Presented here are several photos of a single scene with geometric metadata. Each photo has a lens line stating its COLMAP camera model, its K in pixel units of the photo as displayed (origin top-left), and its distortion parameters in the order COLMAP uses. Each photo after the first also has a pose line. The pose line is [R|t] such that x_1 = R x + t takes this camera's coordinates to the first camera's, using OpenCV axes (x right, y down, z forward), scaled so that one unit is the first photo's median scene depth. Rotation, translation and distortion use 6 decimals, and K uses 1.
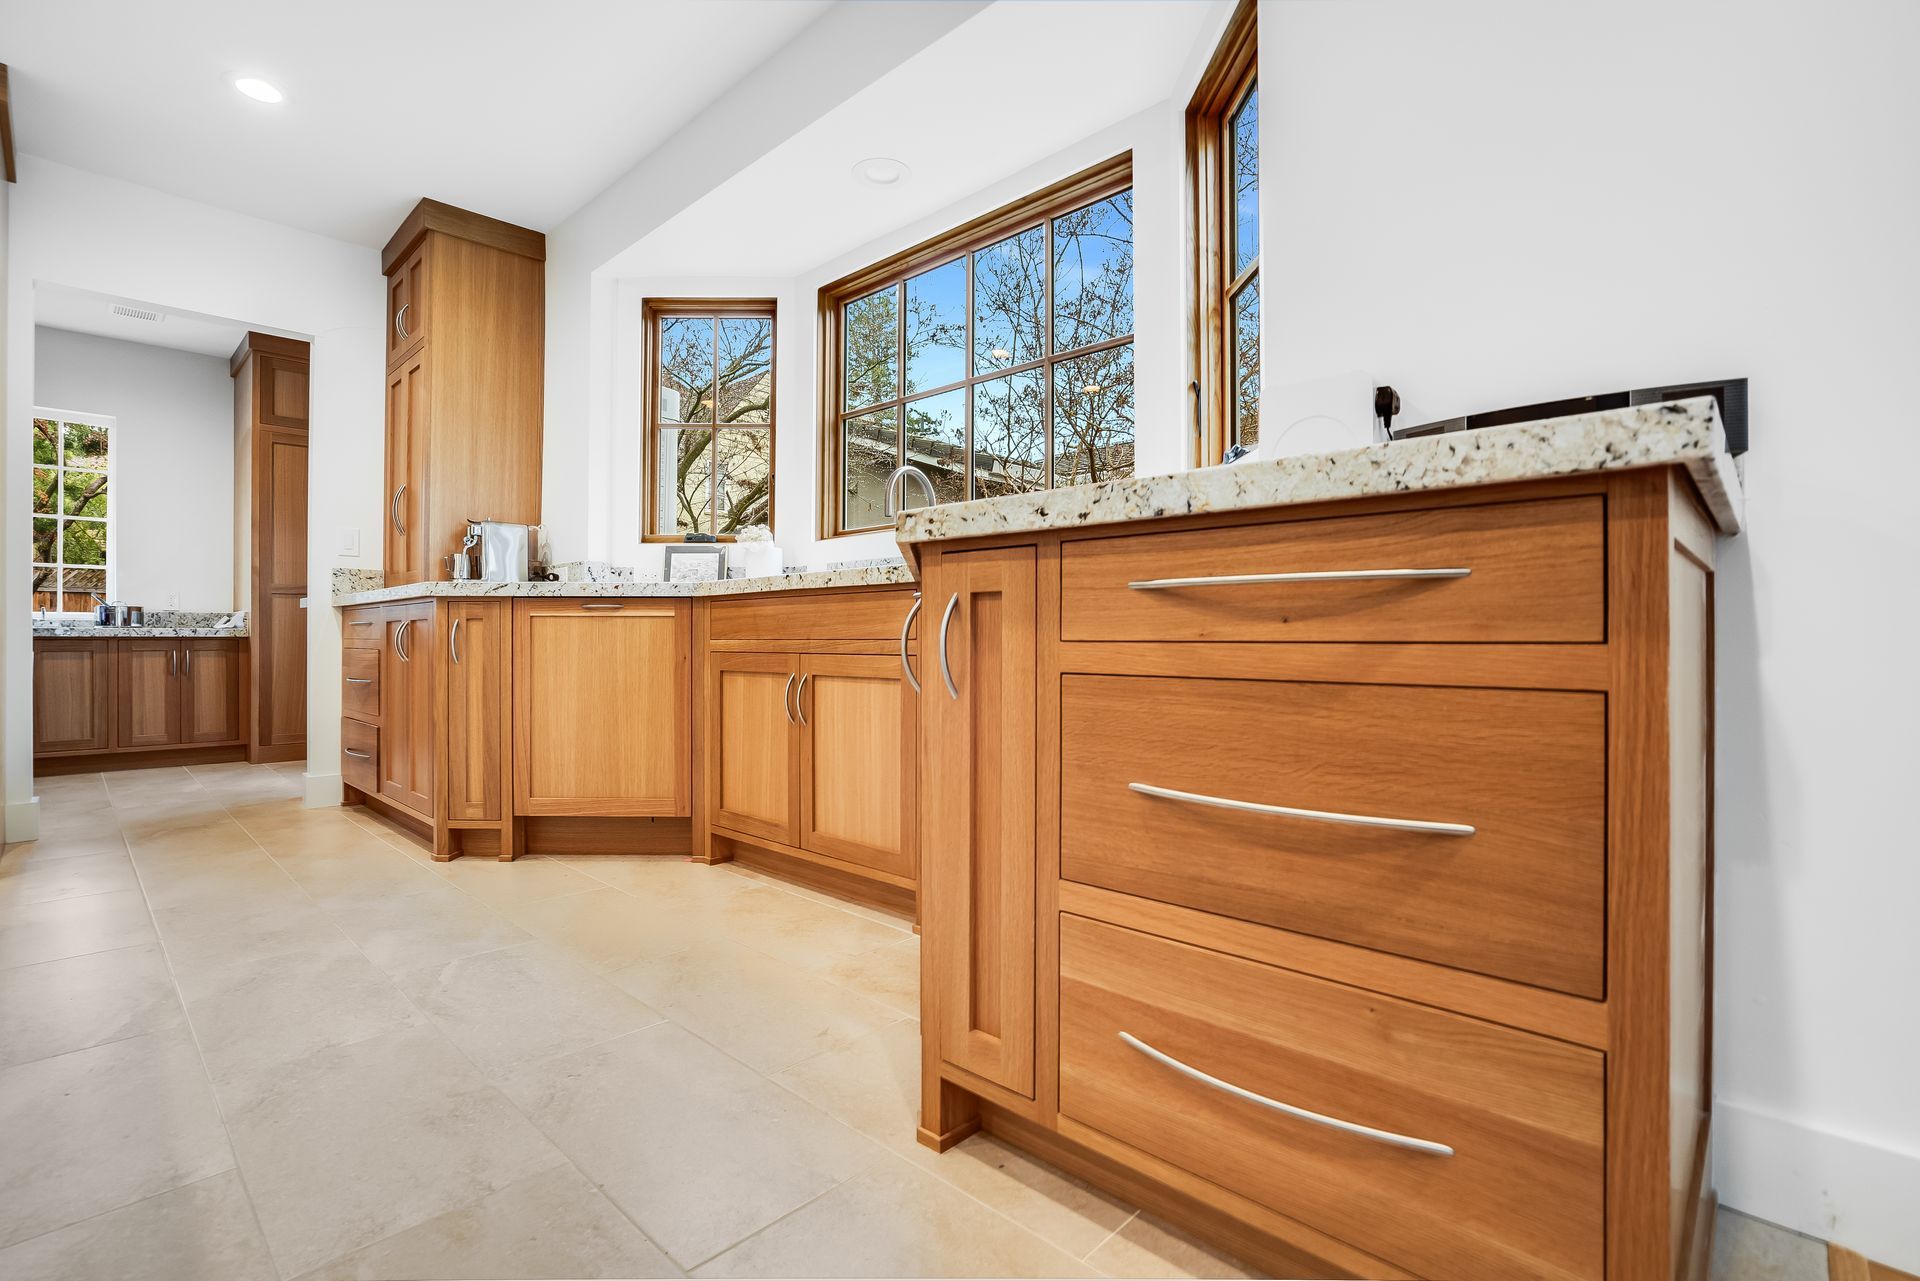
lens RADIAL K [[872.5, 0, 978.9], [0, 872.5, 635.5], [0, 0, 1]] dist [-0.031387, 0.005201]
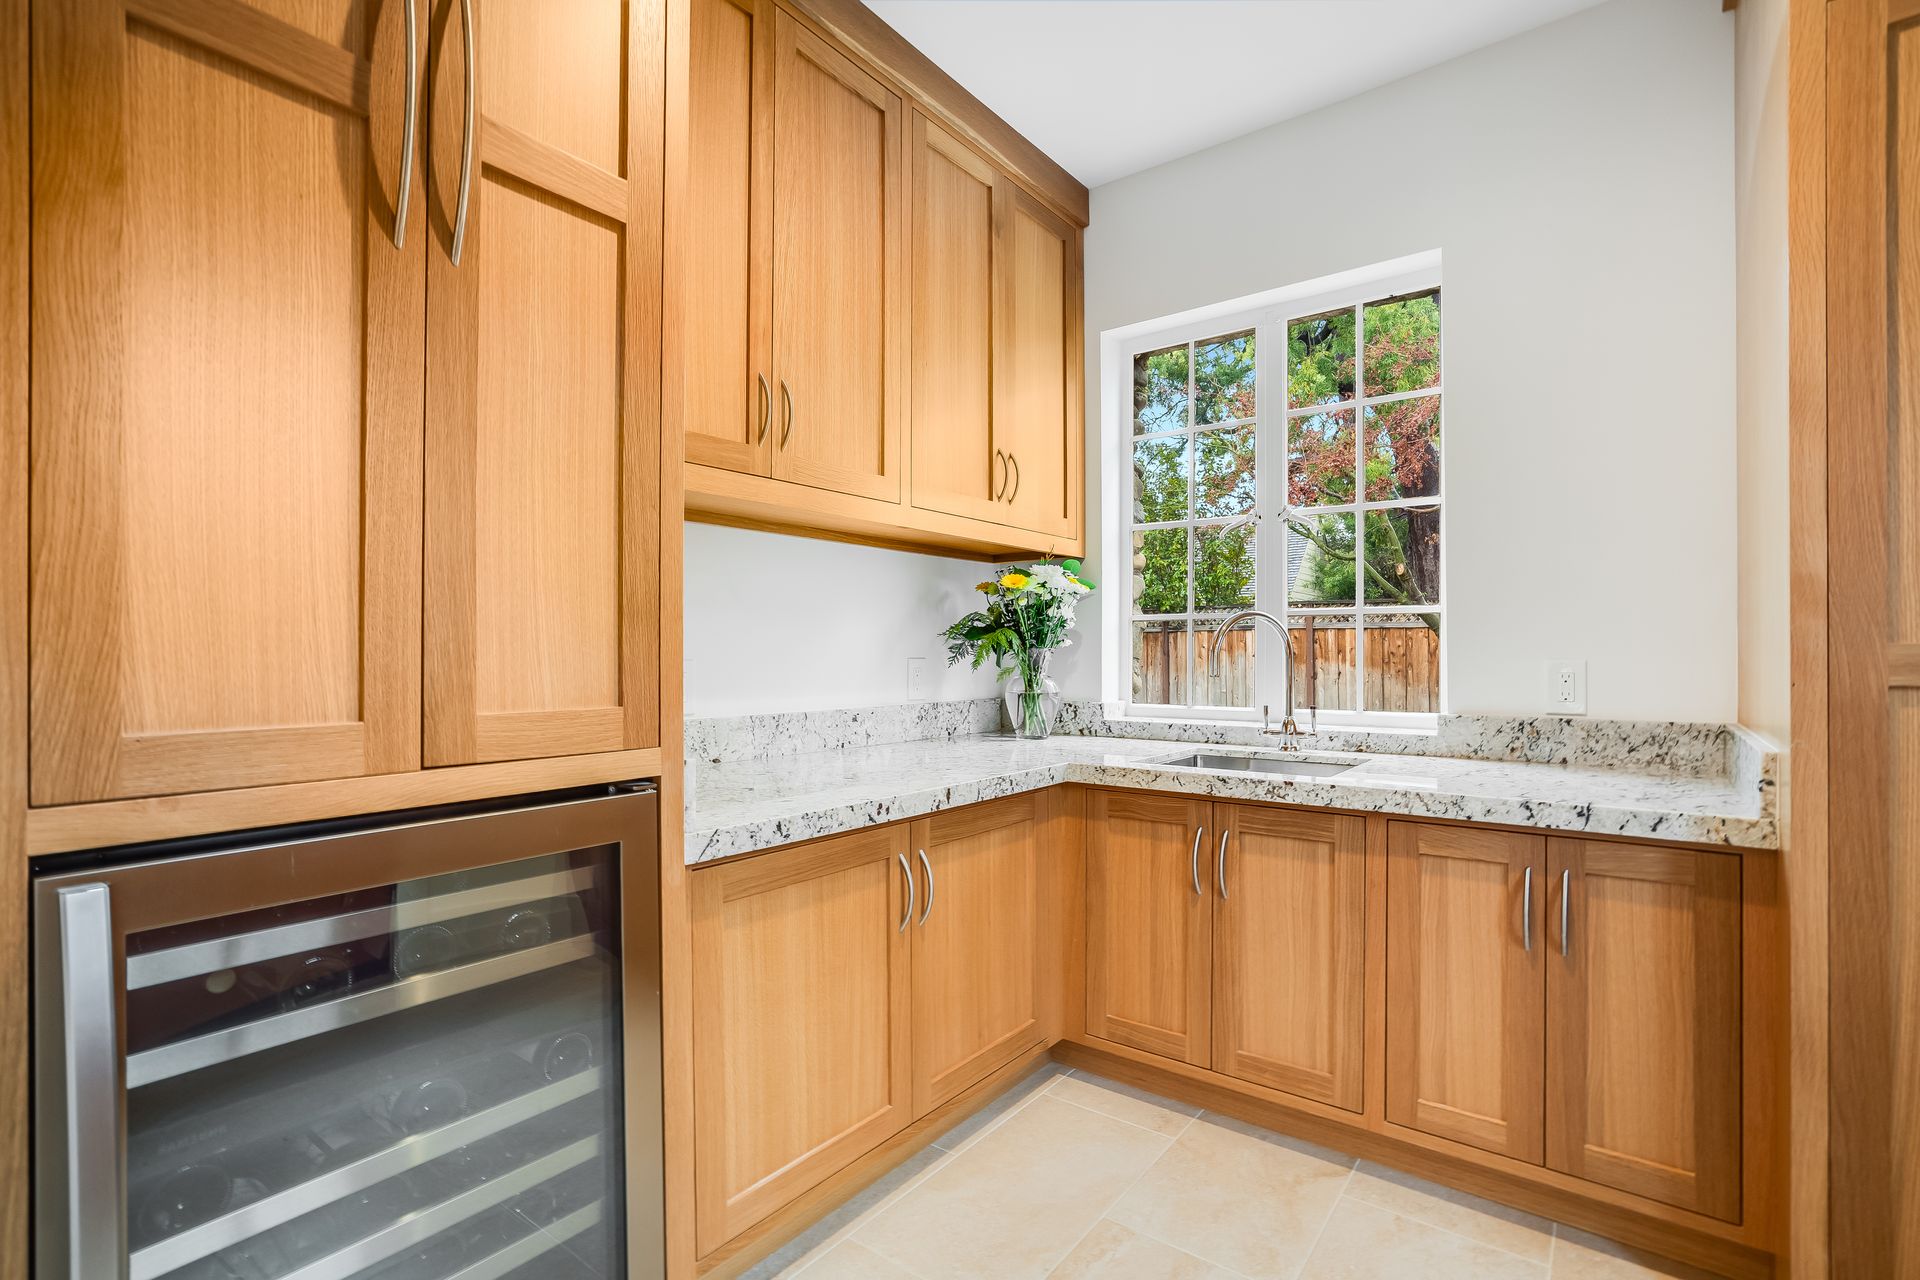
lens RADIAL K [[894.5, 0, 961.8], [0, 894.5, 649.1], [0, 0, 1]] dist [-0.048083, 0.025629]
pose [[0.089357, -0.004692, -0.995989, -0.628412], [0.003584, 0.999984, -0.004389, -0.060607], [0.995993, -0.003178, 0.089372, 0.748878]]
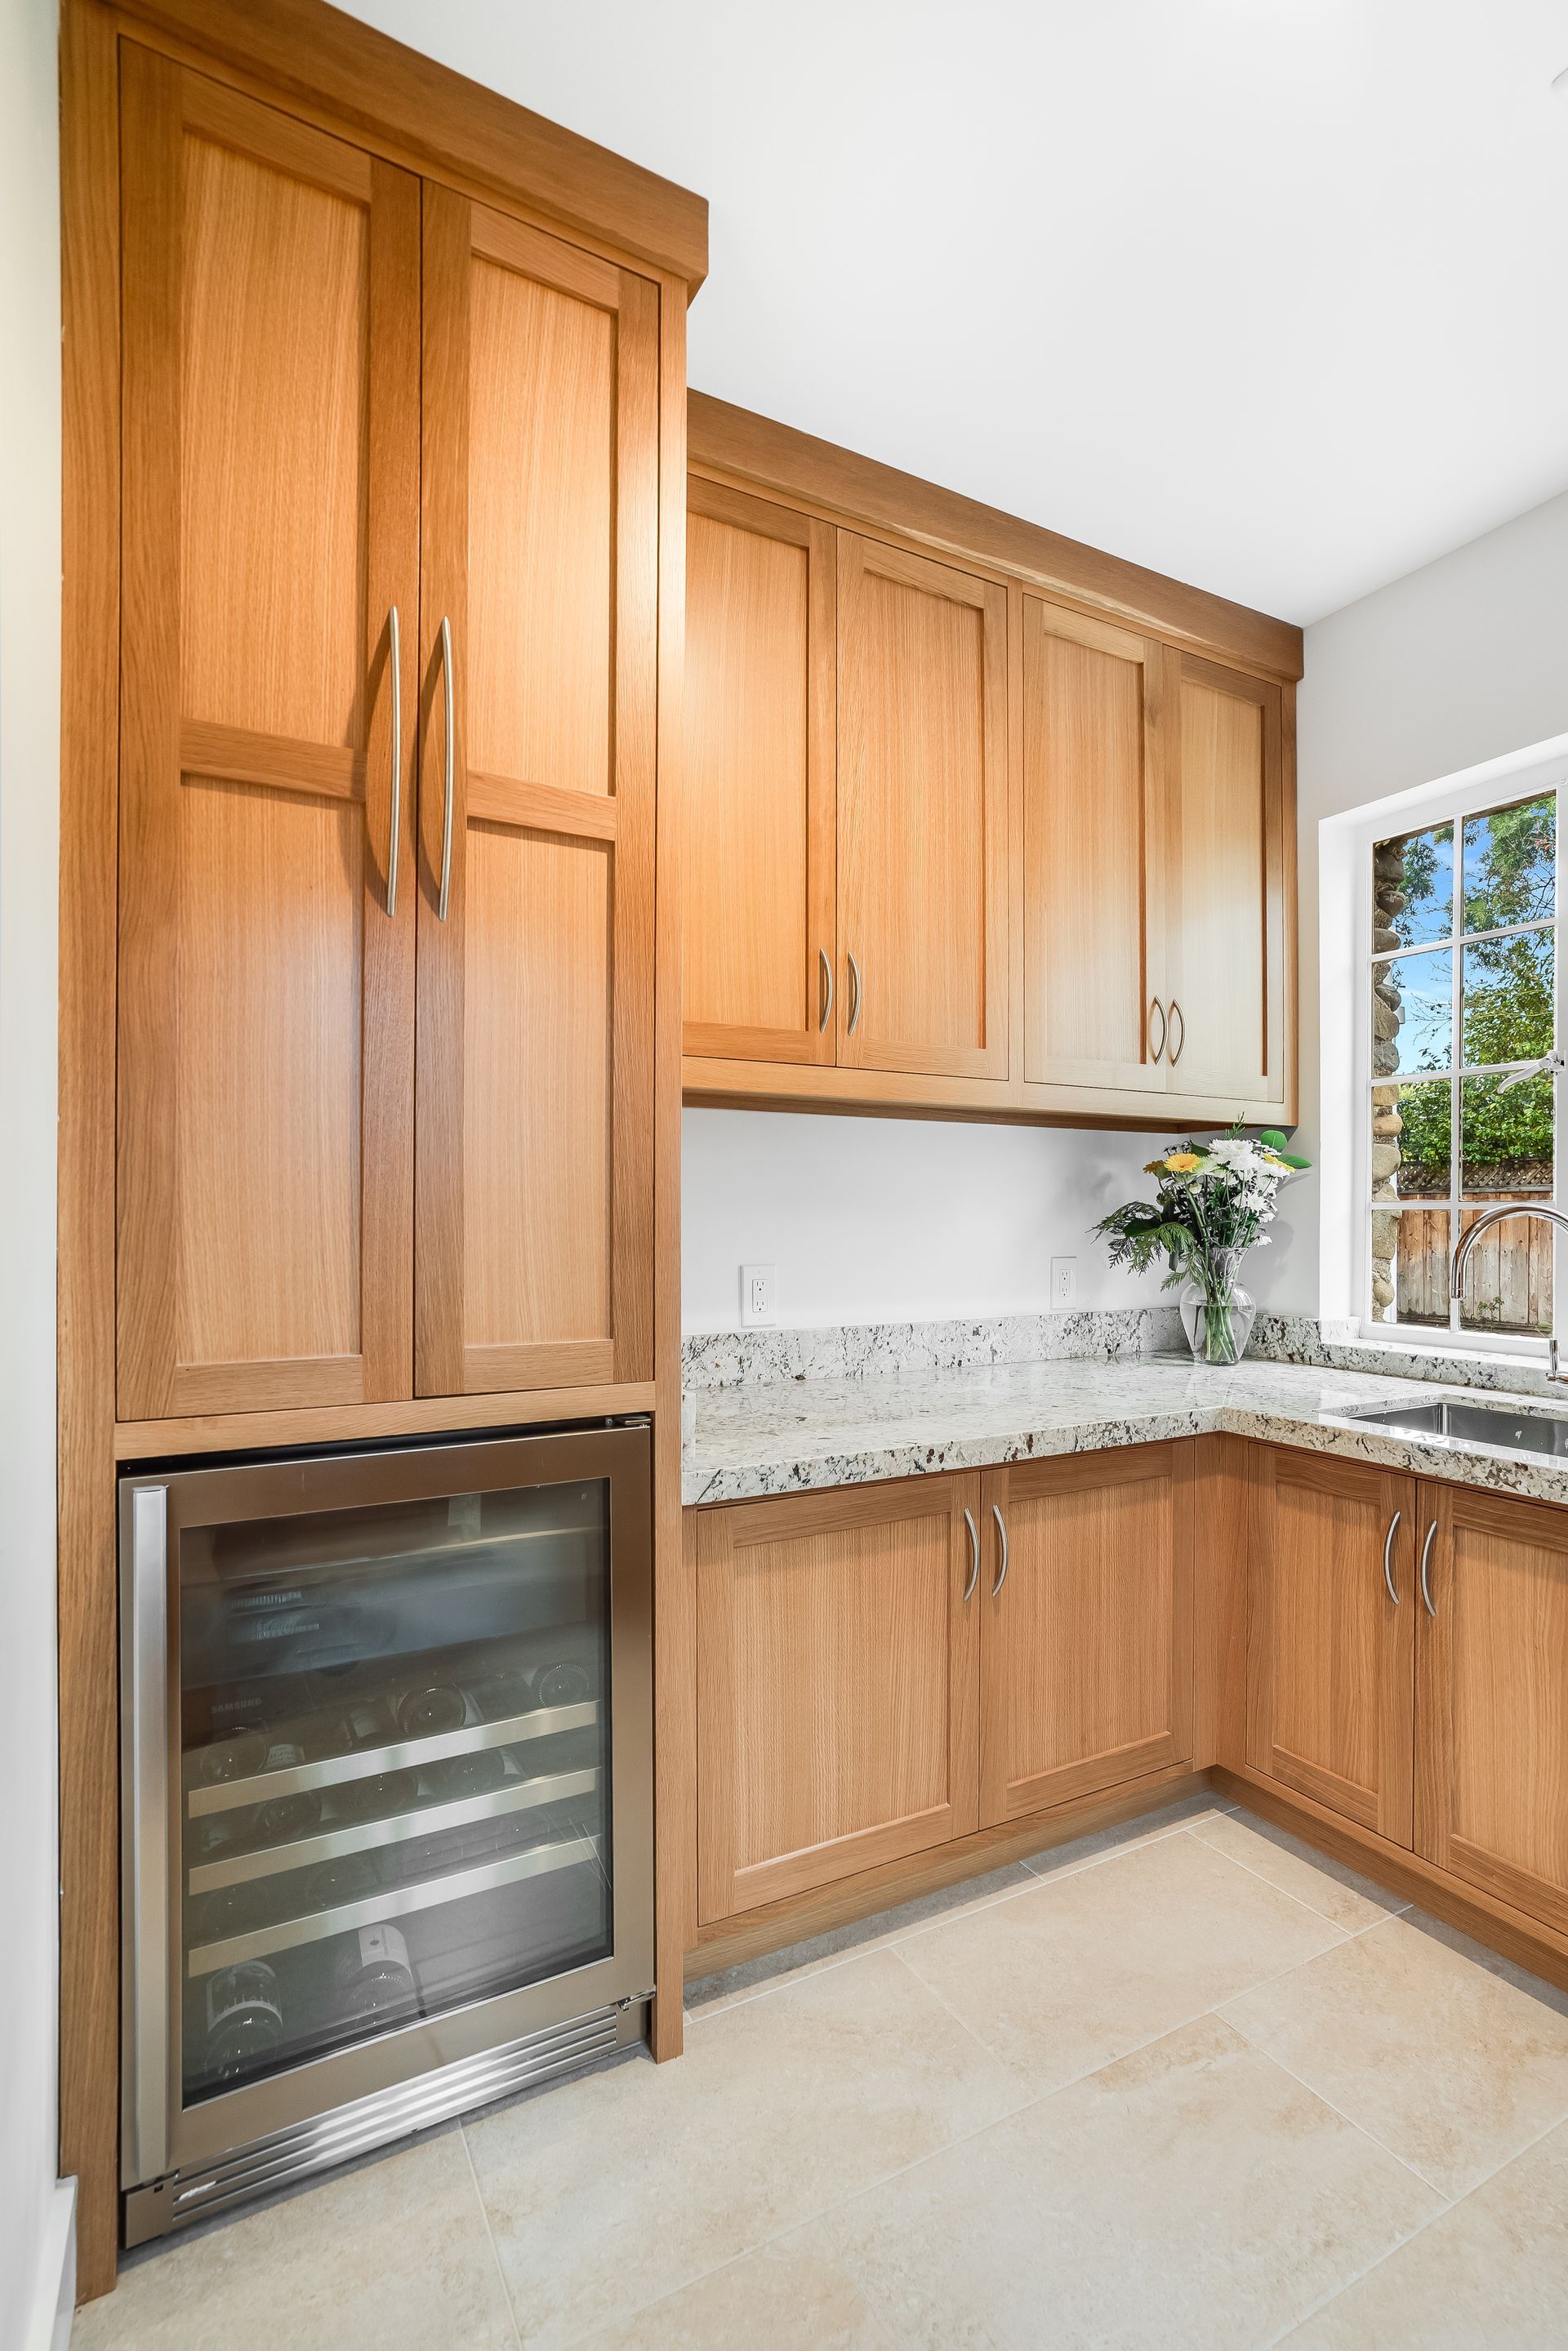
lens RADIAL K [[1098.7, 0, 789.0], [0, 1098.7, 1207.5], [0, 0, 1]] dist [-0.040360, 0.026356]
pose [[-0.326110, -0.003509, -0.945325, -0.617146], [0.002149, 0.999988, -0.004454, -0.079872], [0.945329, -0.003484, -0.326099, 0.817874]]
